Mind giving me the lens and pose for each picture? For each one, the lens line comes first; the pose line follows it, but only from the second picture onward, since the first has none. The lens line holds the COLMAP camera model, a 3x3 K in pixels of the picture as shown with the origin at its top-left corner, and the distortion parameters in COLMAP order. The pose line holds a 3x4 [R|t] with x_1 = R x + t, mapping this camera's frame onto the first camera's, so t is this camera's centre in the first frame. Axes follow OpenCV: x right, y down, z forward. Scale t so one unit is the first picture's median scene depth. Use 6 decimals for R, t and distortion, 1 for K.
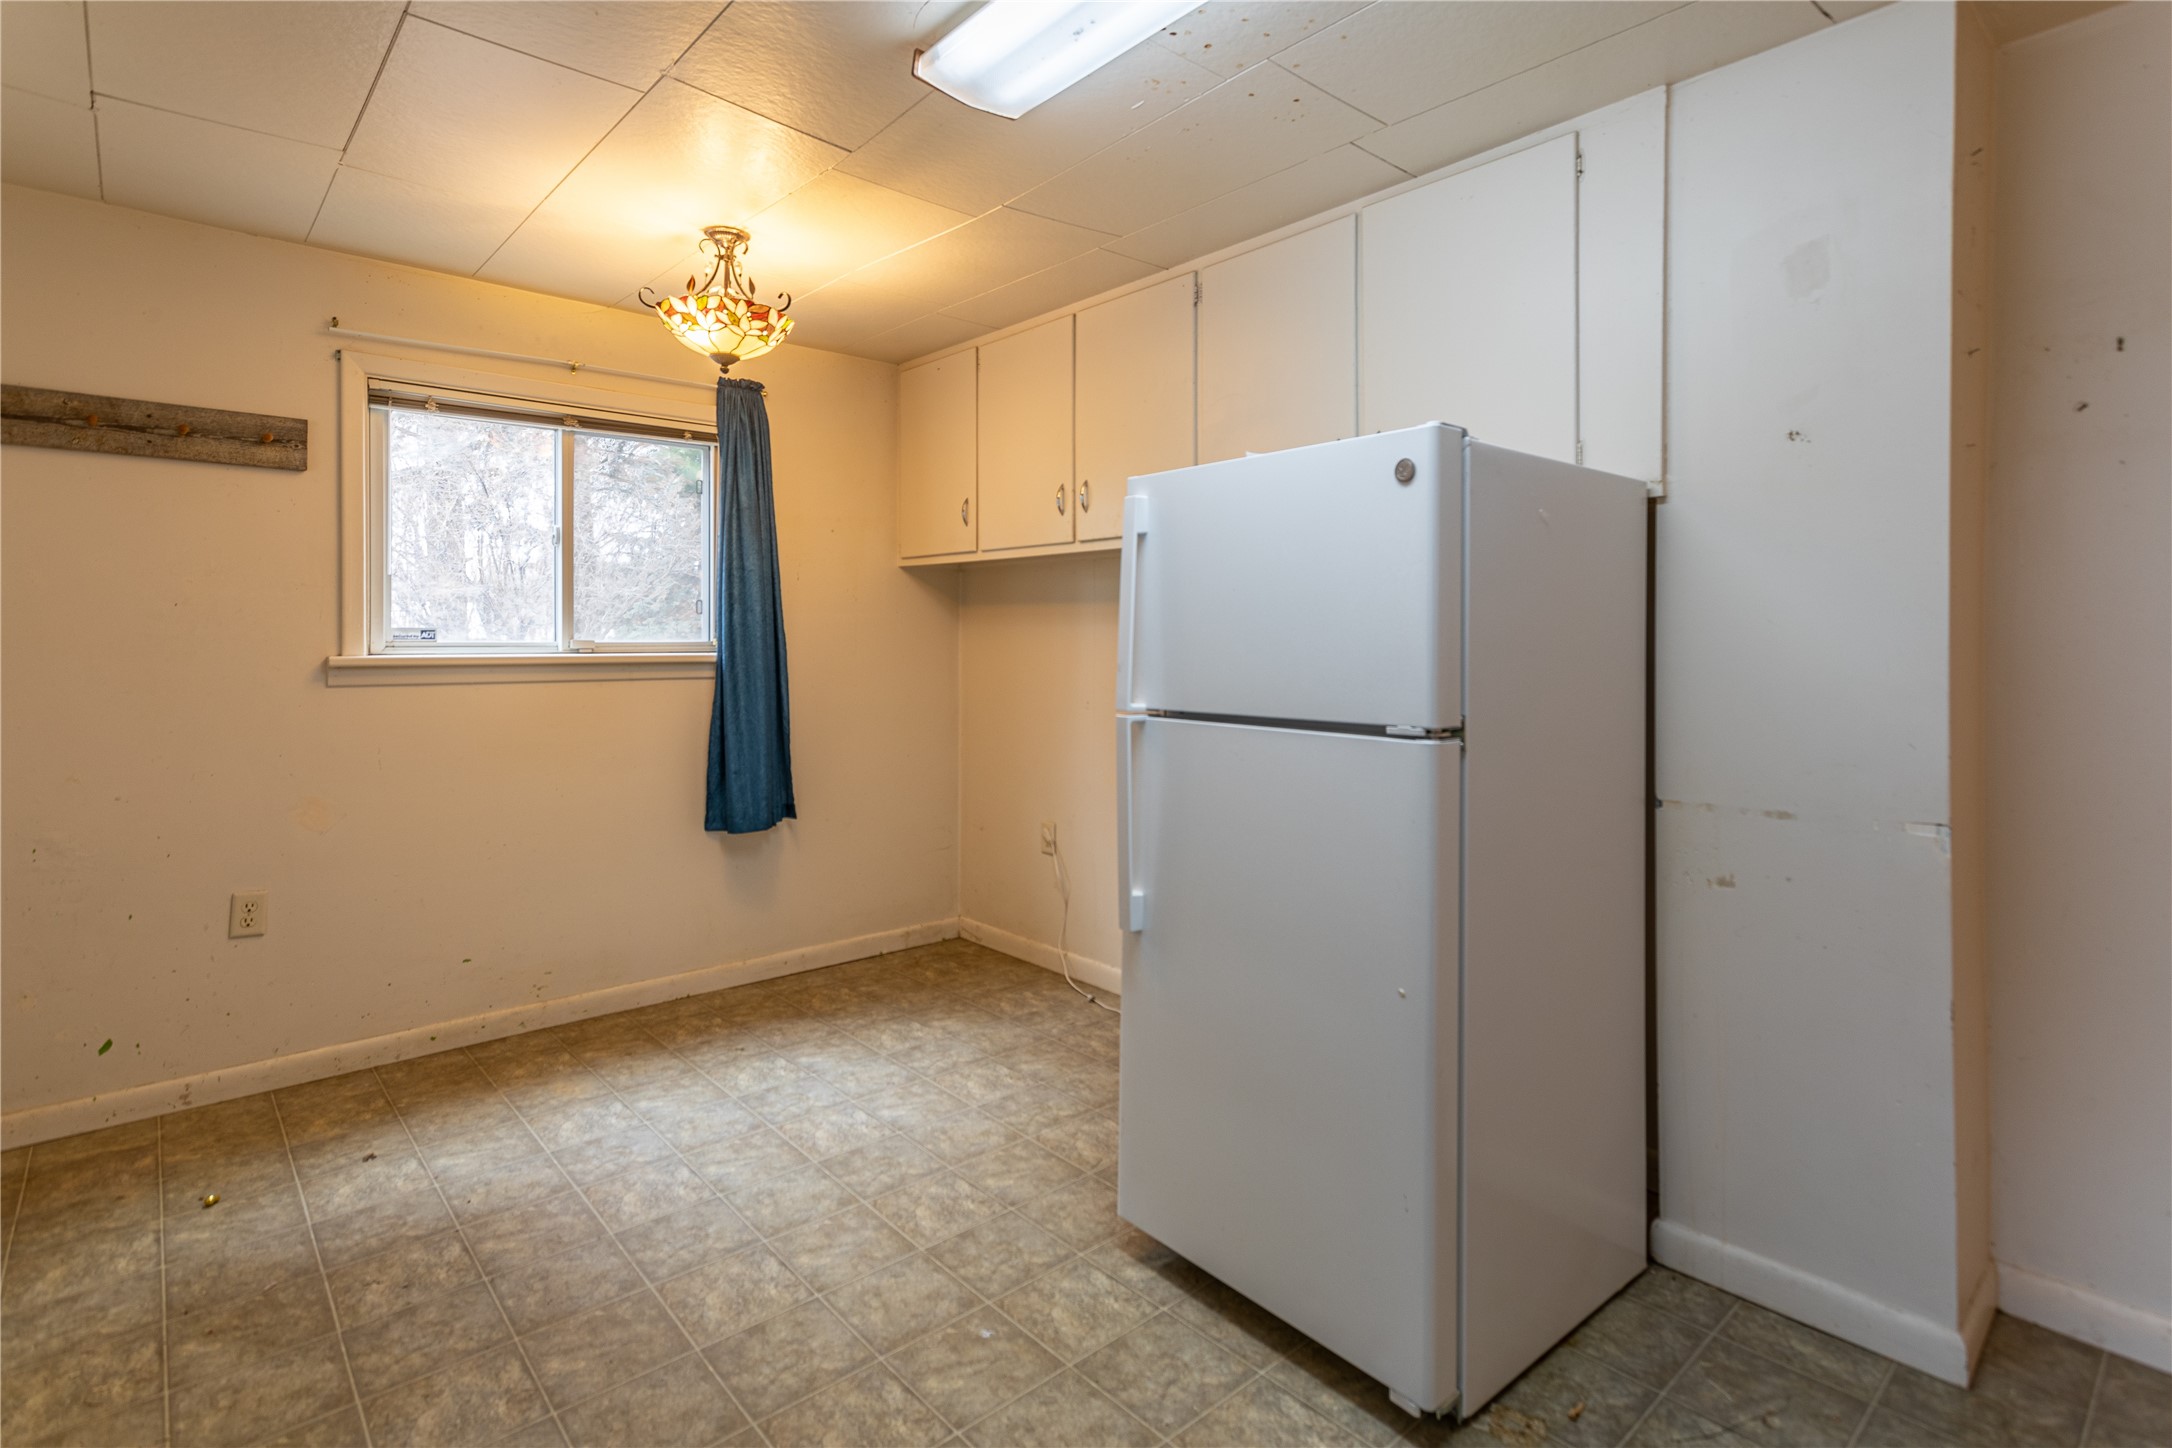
lens RADIAL K [[1068.6, 0, 1084.3], [0, 1068.6, 635.4], [0, 0, 1]] dist [0.011171, 0.000779]
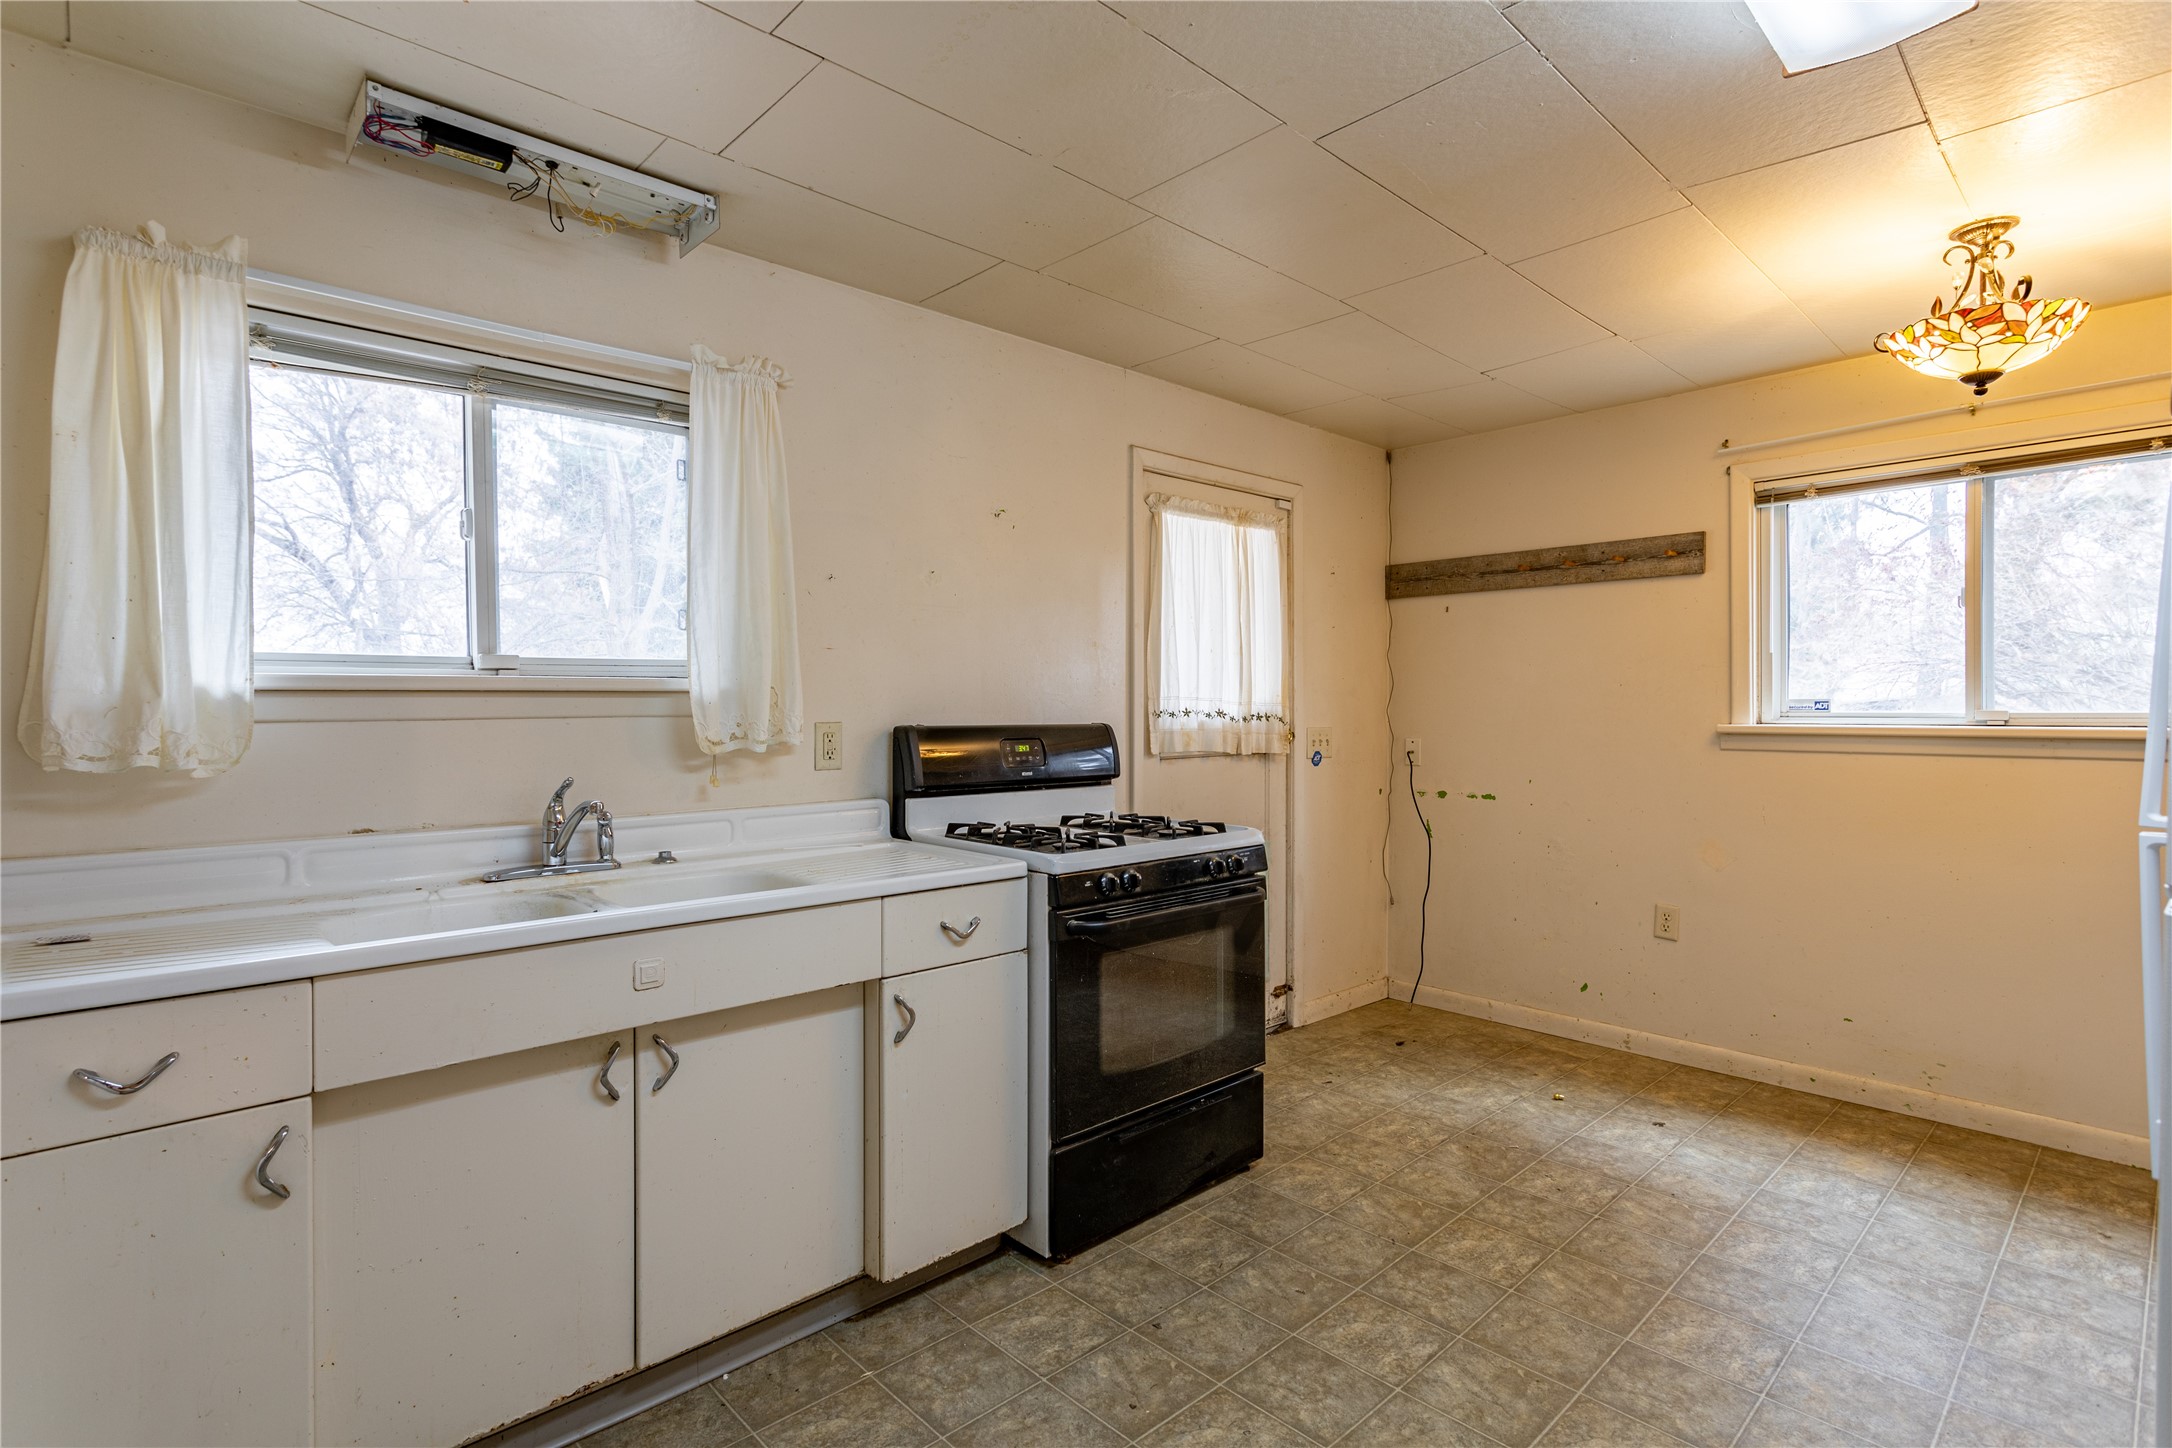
lens RADIAL K [[1048.4, 0, 1086.0], [0, 1048.4, 724.0], [0, 0, 1]] dist [0.026977, -0.000247]
pose [[0.038241, 0.013175, -0.999182, 0.497863], [0.005493, 0.999895, 0.013394, -0.000704], [0.999253, -0.006001, 0.038165, 0.268720]]
